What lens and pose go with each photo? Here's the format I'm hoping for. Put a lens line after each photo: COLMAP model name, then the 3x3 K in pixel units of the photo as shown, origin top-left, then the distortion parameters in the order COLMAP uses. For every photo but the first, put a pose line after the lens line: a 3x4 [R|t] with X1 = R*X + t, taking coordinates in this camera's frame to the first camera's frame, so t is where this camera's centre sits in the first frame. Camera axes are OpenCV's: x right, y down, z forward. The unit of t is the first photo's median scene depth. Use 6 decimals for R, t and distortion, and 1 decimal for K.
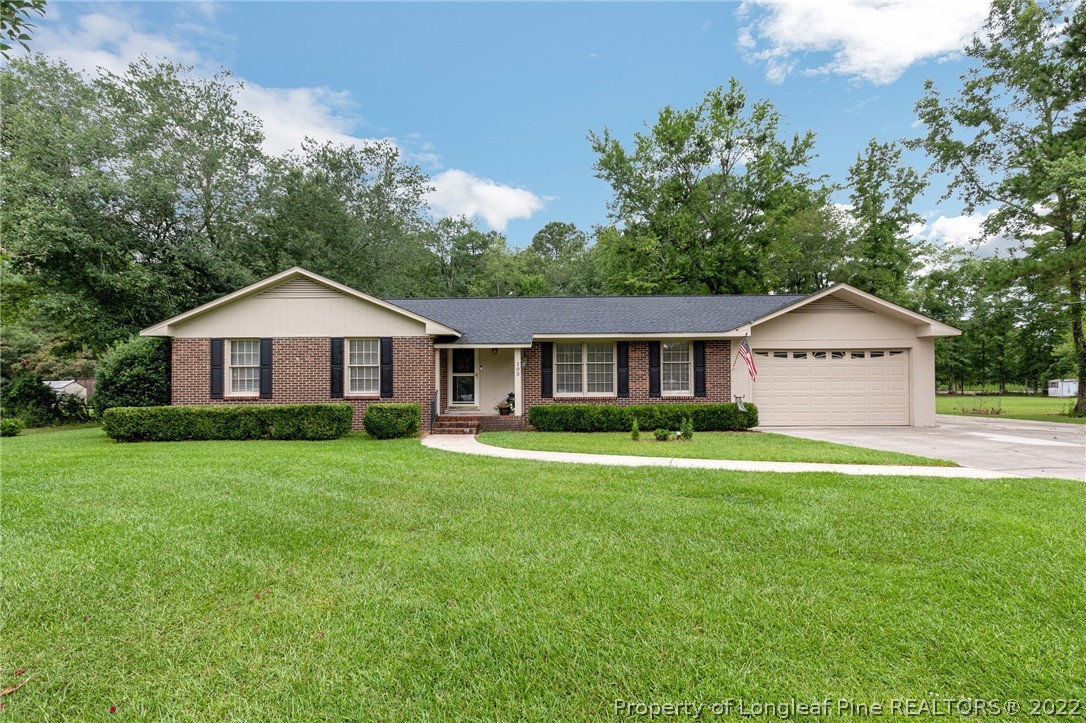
lens RADIAL K [[494.3, 0, 544.7], [0, 494.3, 381.4], [0, 0, 1]] dist [0.002206, 0.000285]
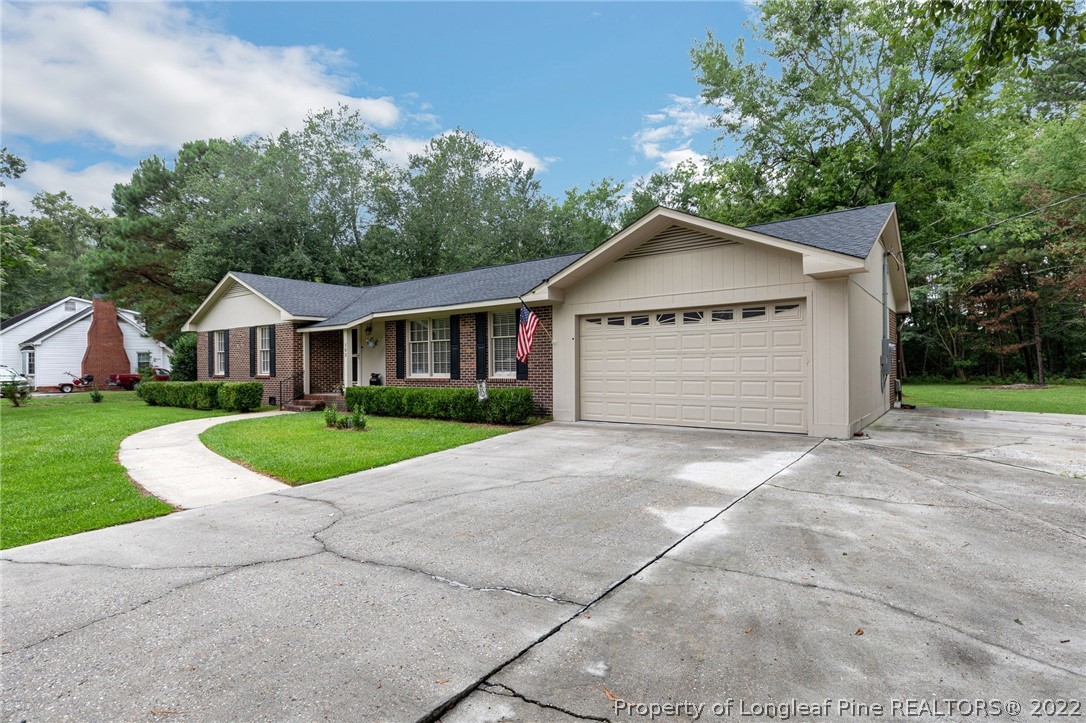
lens RADIAL K [[579.3, 0, 543.0], [0, 579.3, 361.5], [0, 0, 1]] dist [0.003157, 0.000200]
pose [[0.792310, -0.007827, -0.610069, 0.898887], [0.009331, 0.999956, -0.000710, 0.003261], [0.610047, -0.005130, 0.792348, 0.283483]]
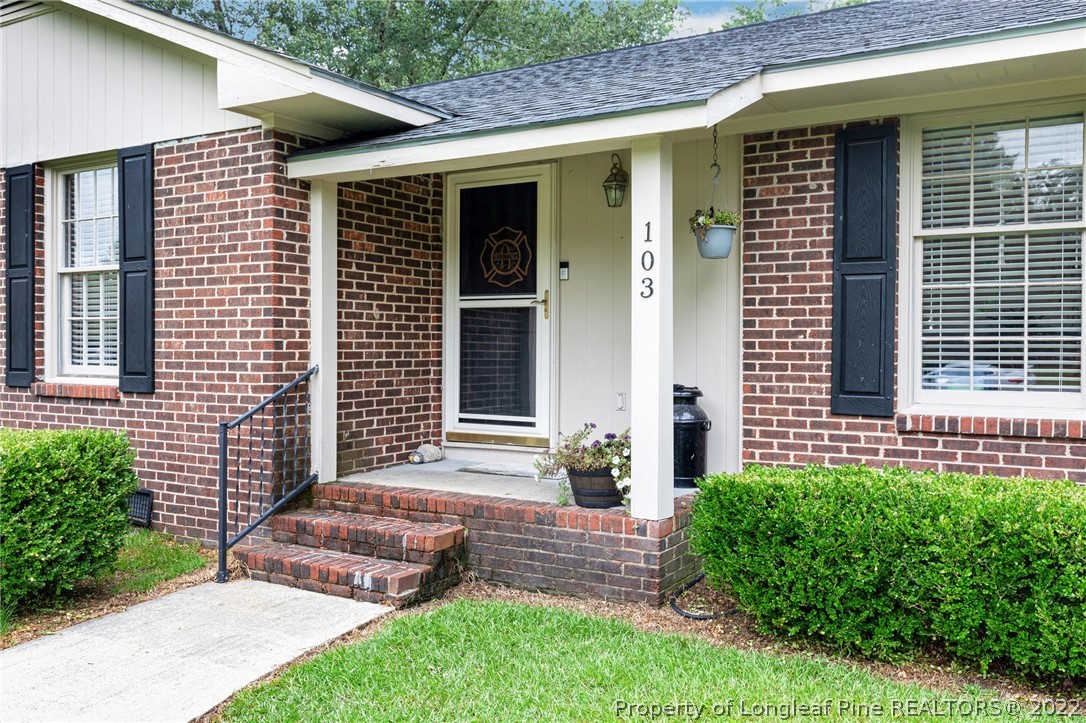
lens RADIAL K [[919.8, 0, 543.0], [0, 919.8, 361.5], [0, 0, 1]] dist [-0.001513, -0.000832]
pose [[0.869266, 0.017559, -0.494033, 0.071864], [-0.003562, 0.999565, 0.029260, 0.001930], [0.494332, -0.023675, 0.868951, 0.632367]]
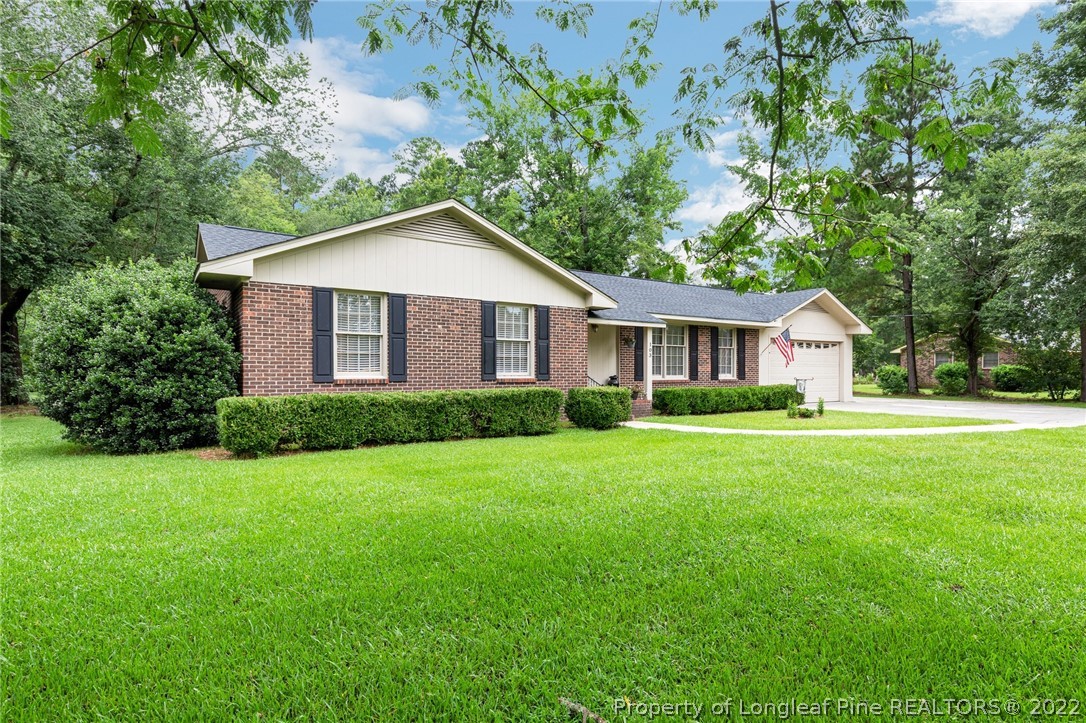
lens RADIAL K [[579.3, 0, 543.0], [0, 579.3, 361.5], [0, 0, 1]] dist [0.003157, 0.000200]
pose [[0.817267, 0.017374, 0.575997, -0.778091], [-0.013335, 0.999848, -0.011238, 0.011279], [-0.576104, 0.001504, 0.817375, 0.203524]]
